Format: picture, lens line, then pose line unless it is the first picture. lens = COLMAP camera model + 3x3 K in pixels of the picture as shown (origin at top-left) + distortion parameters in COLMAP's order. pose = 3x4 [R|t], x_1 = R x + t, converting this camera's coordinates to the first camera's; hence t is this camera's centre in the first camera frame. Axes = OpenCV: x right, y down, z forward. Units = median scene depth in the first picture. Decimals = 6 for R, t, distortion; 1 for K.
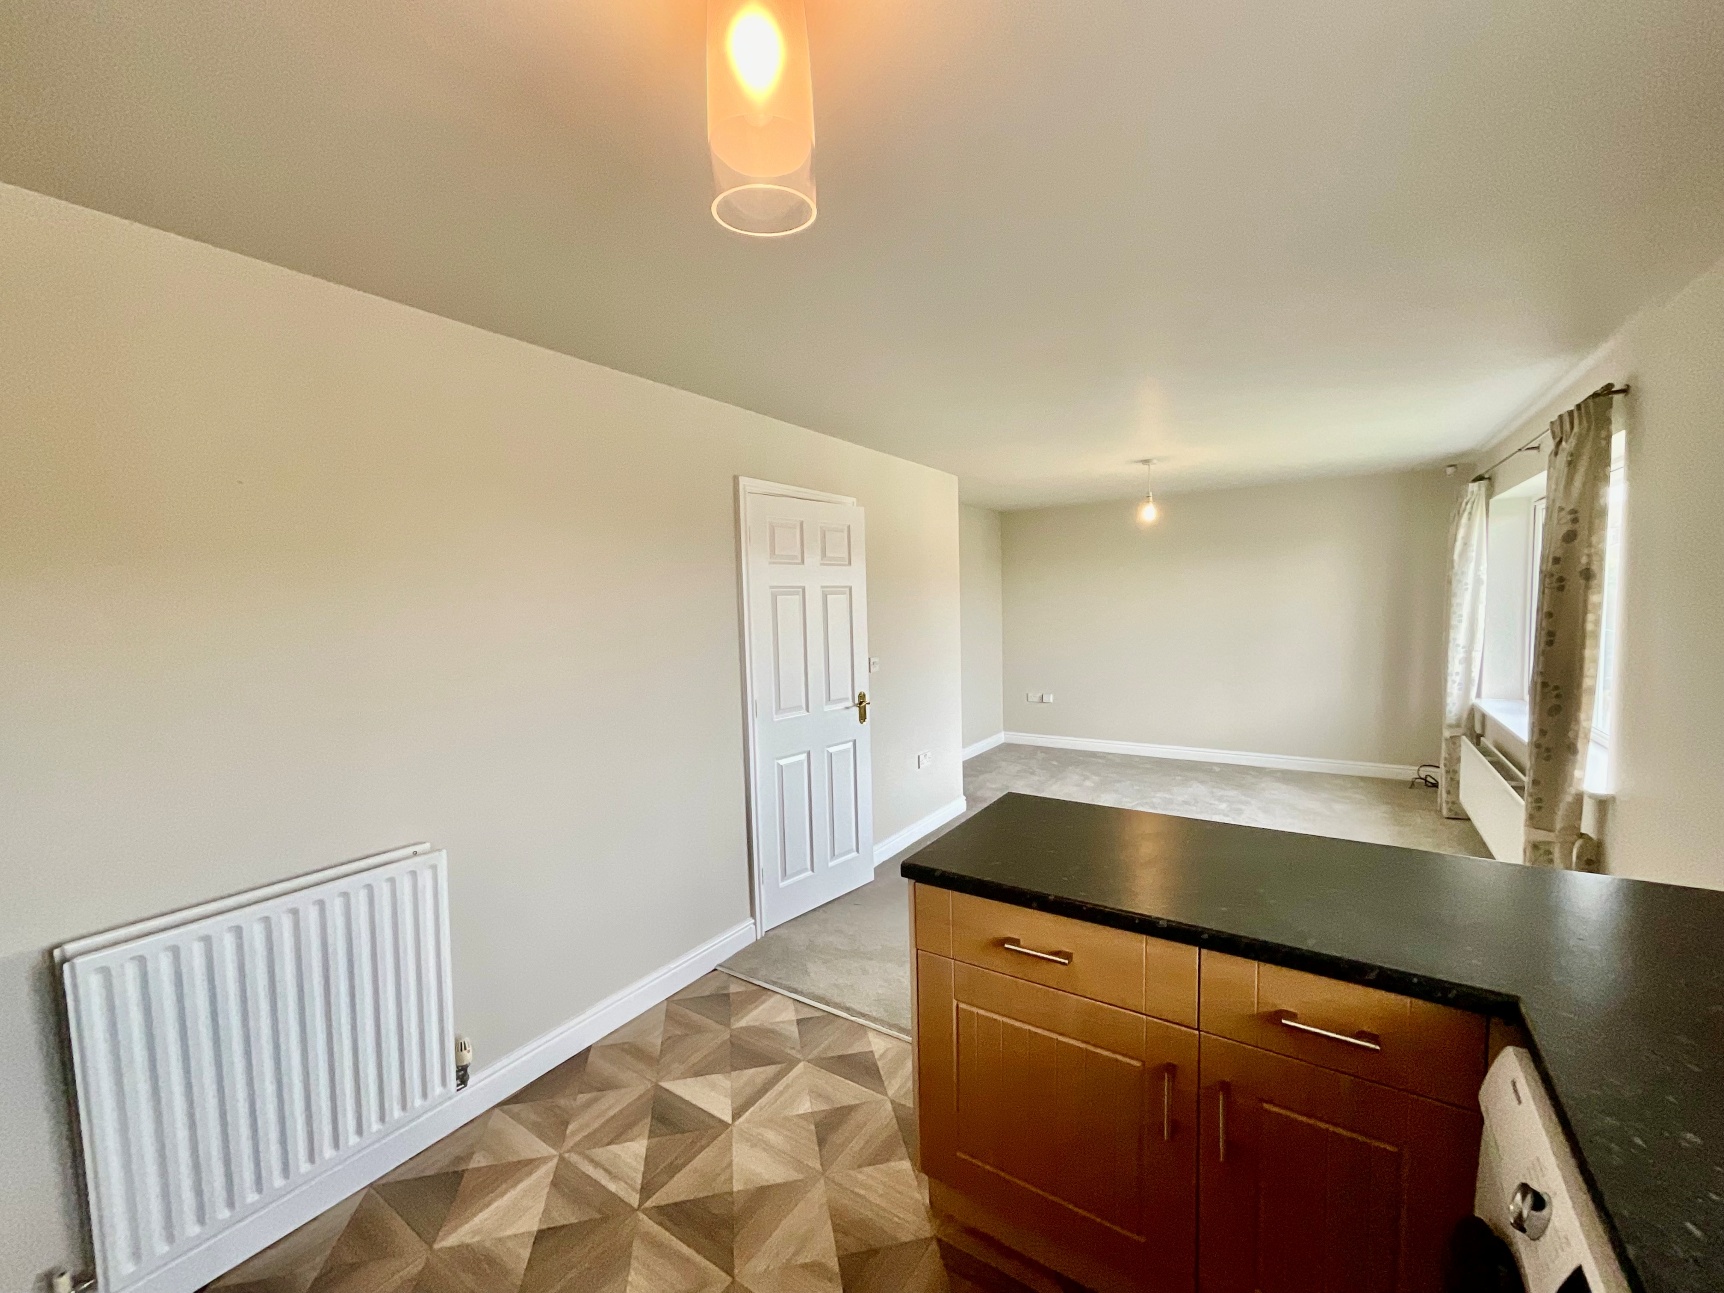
lens RADIAL K [[694.2, 0, 862.0], [0, 694.2, 646.5], [0, 0, 1]] dist [-0.002250, -0.000240]
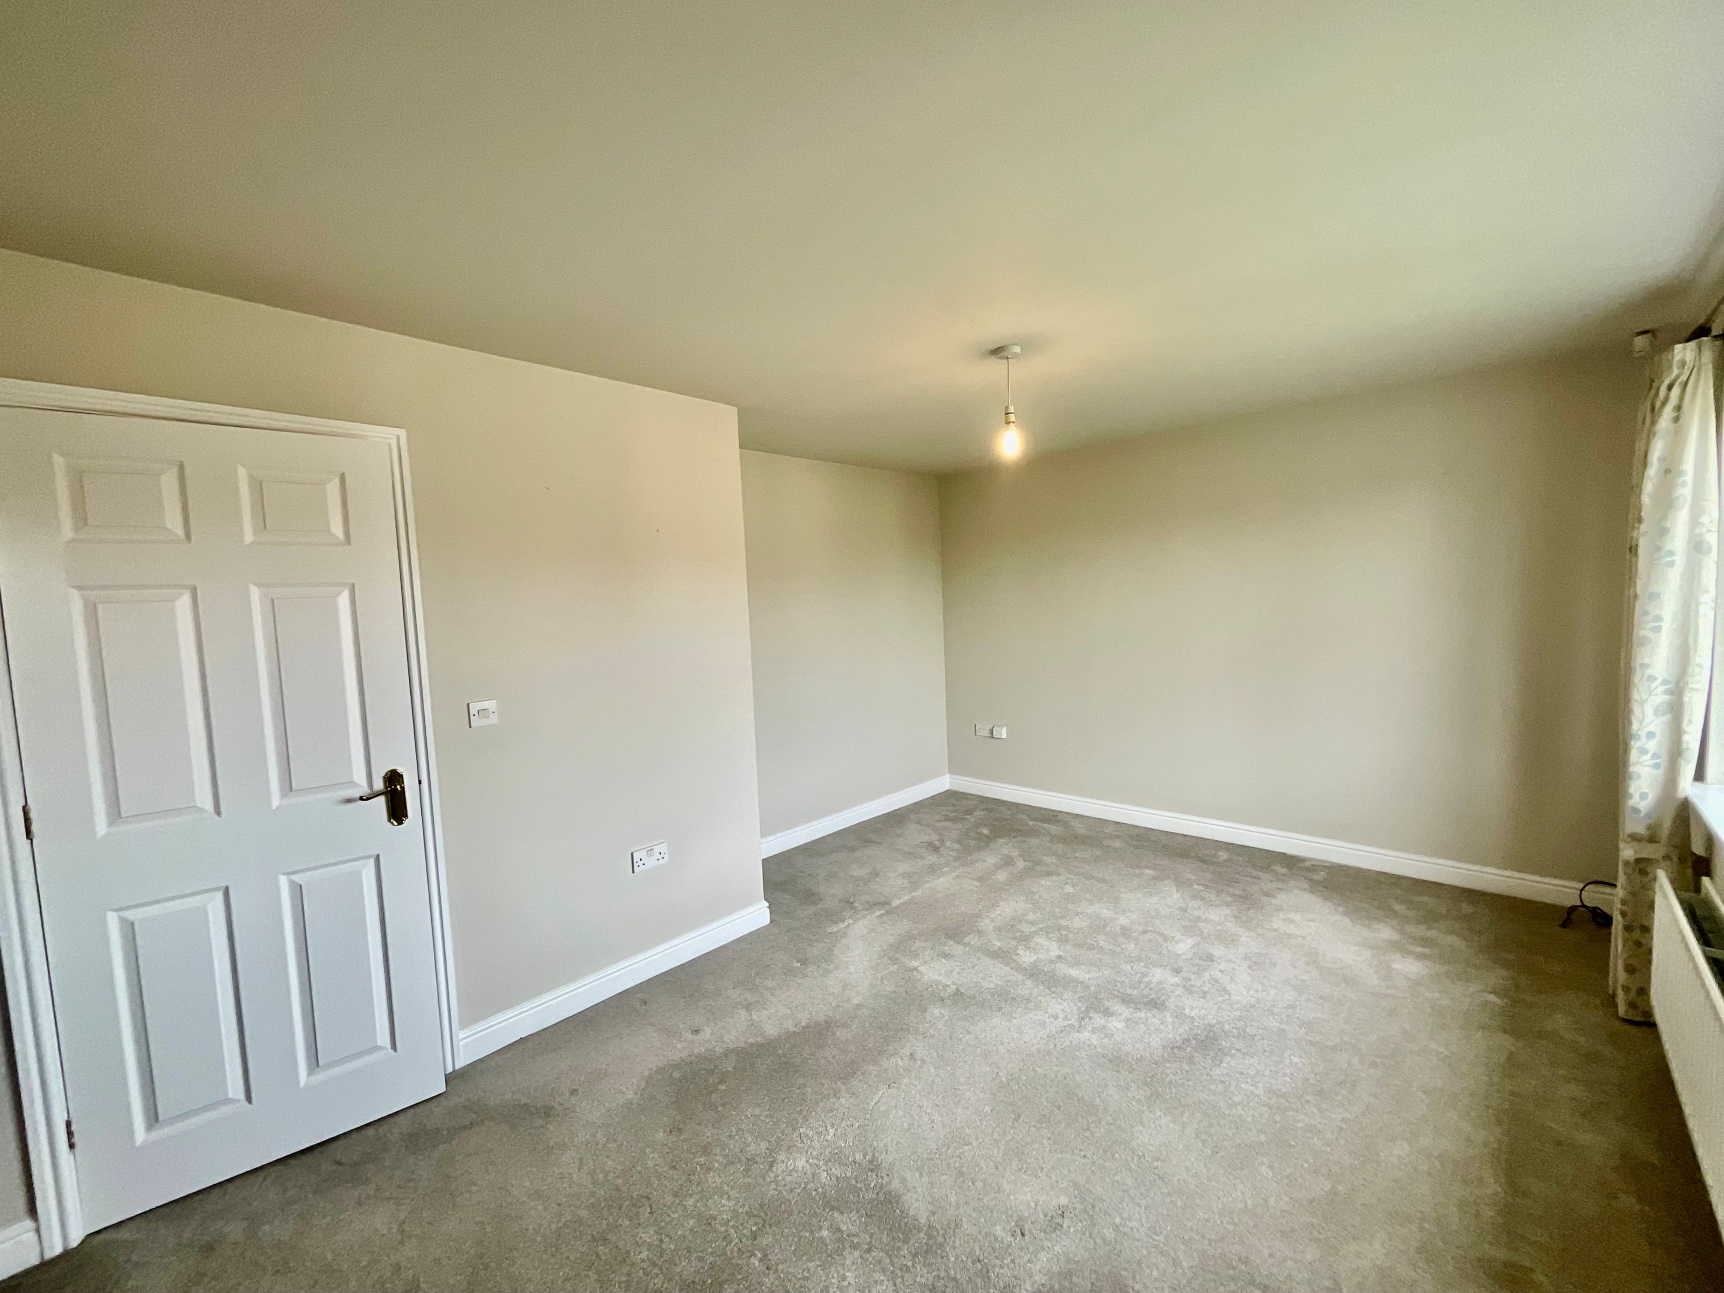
lens RADIAL K [[691.3, 0, 862.0], [0, 691.3, 646.5], [0, 0, 1]] dist [0.017333, -0.009718]
pose [[0.986028, -0.003016, -0.166550, 0.381805], [0.003755, 0.999984, 0.004123, -0.028420], [0.166535, -0.004690, 0.986024, 0.411316]]
